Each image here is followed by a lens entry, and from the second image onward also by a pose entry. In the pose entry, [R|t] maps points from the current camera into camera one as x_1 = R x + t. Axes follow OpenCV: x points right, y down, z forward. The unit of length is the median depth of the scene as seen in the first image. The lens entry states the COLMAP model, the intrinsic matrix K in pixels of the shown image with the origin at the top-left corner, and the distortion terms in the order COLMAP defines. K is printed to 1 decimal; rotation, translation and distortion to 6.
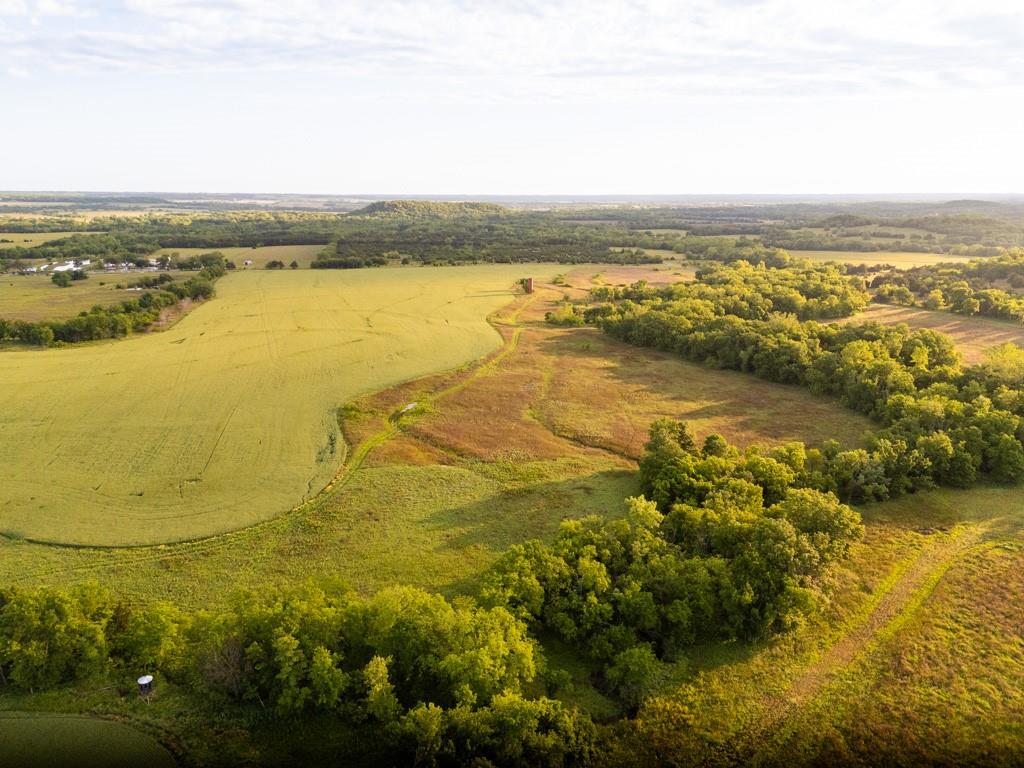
lens RADIAL K [[743.8, 0, 512.0], [0, 743.8, 384.0], [0, 0, 1]] dist [0.071932, -0.065989]
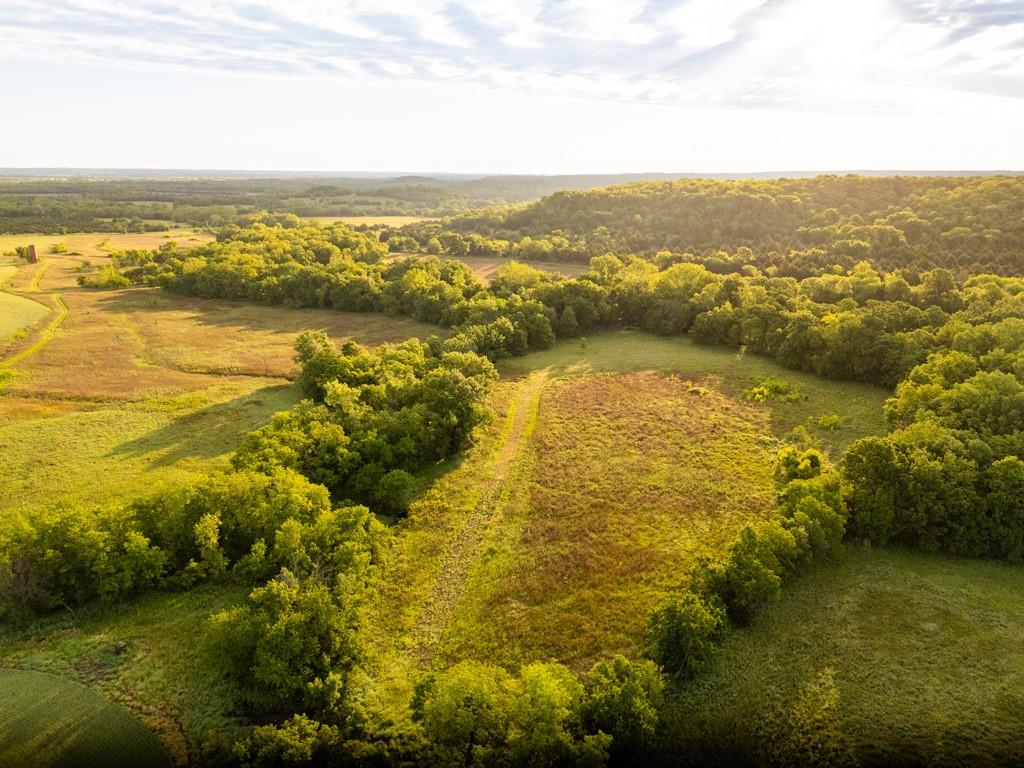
lens RADIAL K [[743.8, 0, 512.0], [0, 743.8, 384.0], [0, 0, 1]] dist [0.071932, -0.065989]
pose [[0.787718, -0.164635, 0.593630, -0.086830], [0.147250, 0.986014, 0.078064, 0.030142], [-0.598179, 0.025920, 0.800943, -0.028431]]
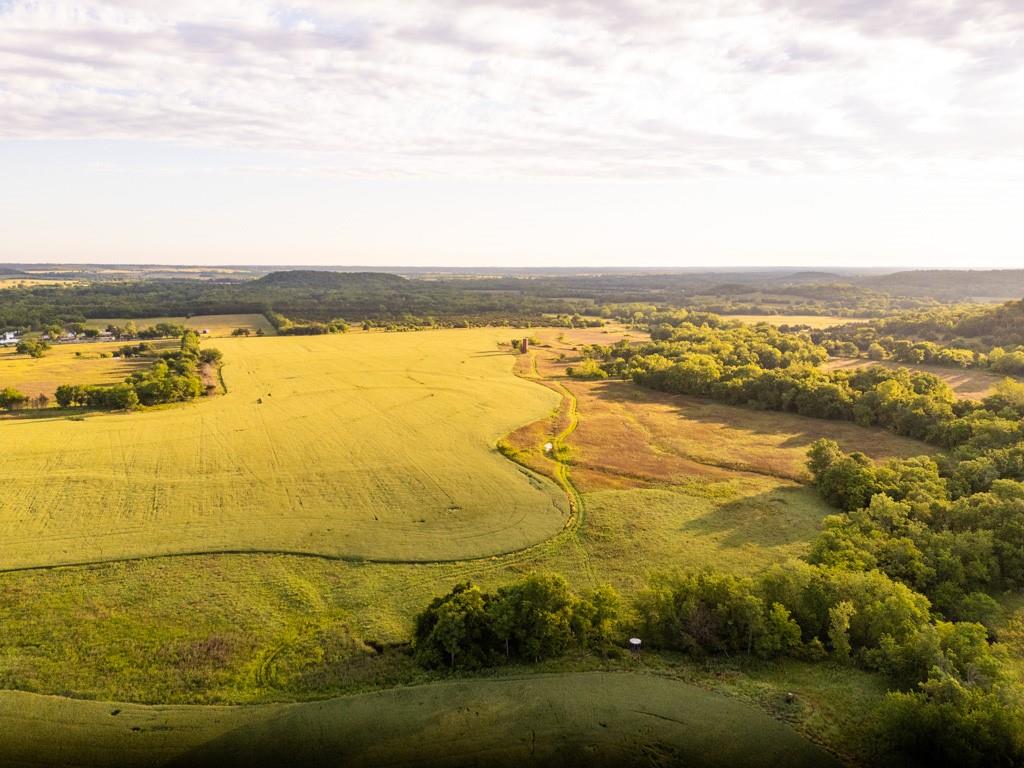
lens RADIAL K [[743.8, 0, 512.0], [0, 743.8, 384.0], [0, 0, 1]] dist [0.071932, -0.065989]
pose [[0.985271, -0.026263, 0.168969, -0.182736], [0.041599, 0.995263, -0.087869, 0.015743], [-0.165861, 0.093604, 0.981697, -0.041226]]
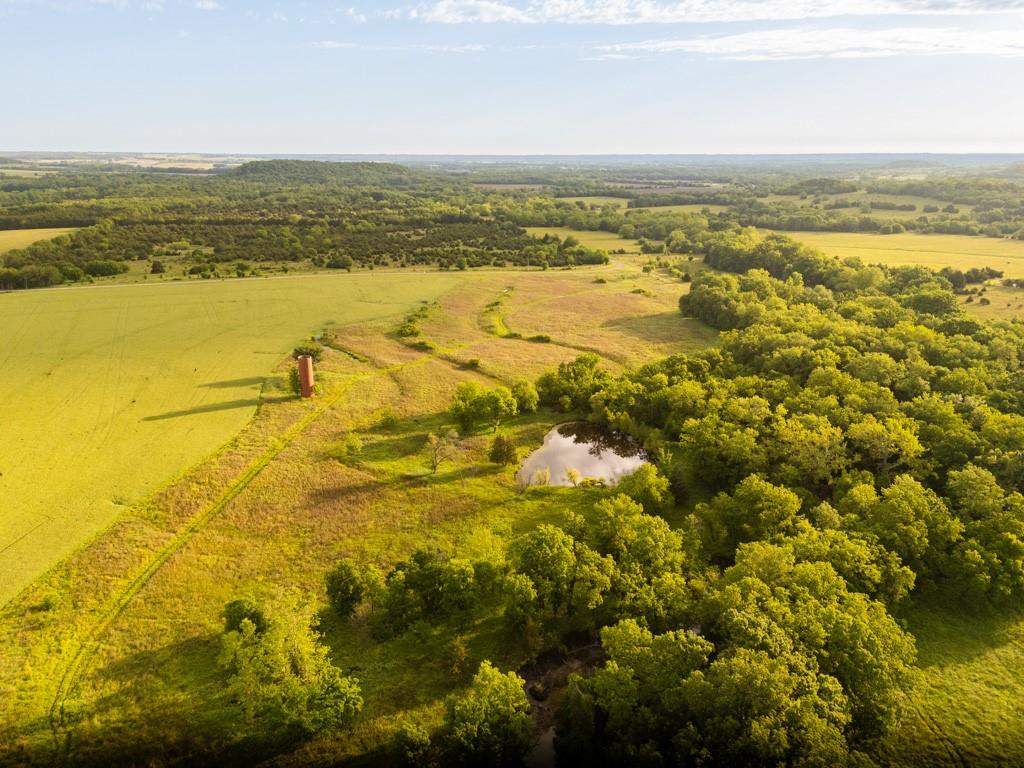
lens RADIAL K [[743.8, 0, 512.0], [0, 743.8, 384.0], [0, 0, 1]] dist [0.071932, -0.065989]
pose [[0.995436, -0.028277, 0.091148, 0.101168], [0.023811, 0.998480, 0.049715, -0.151450], [-0.092415, -0.047318, 0.994596, 0.627137]]
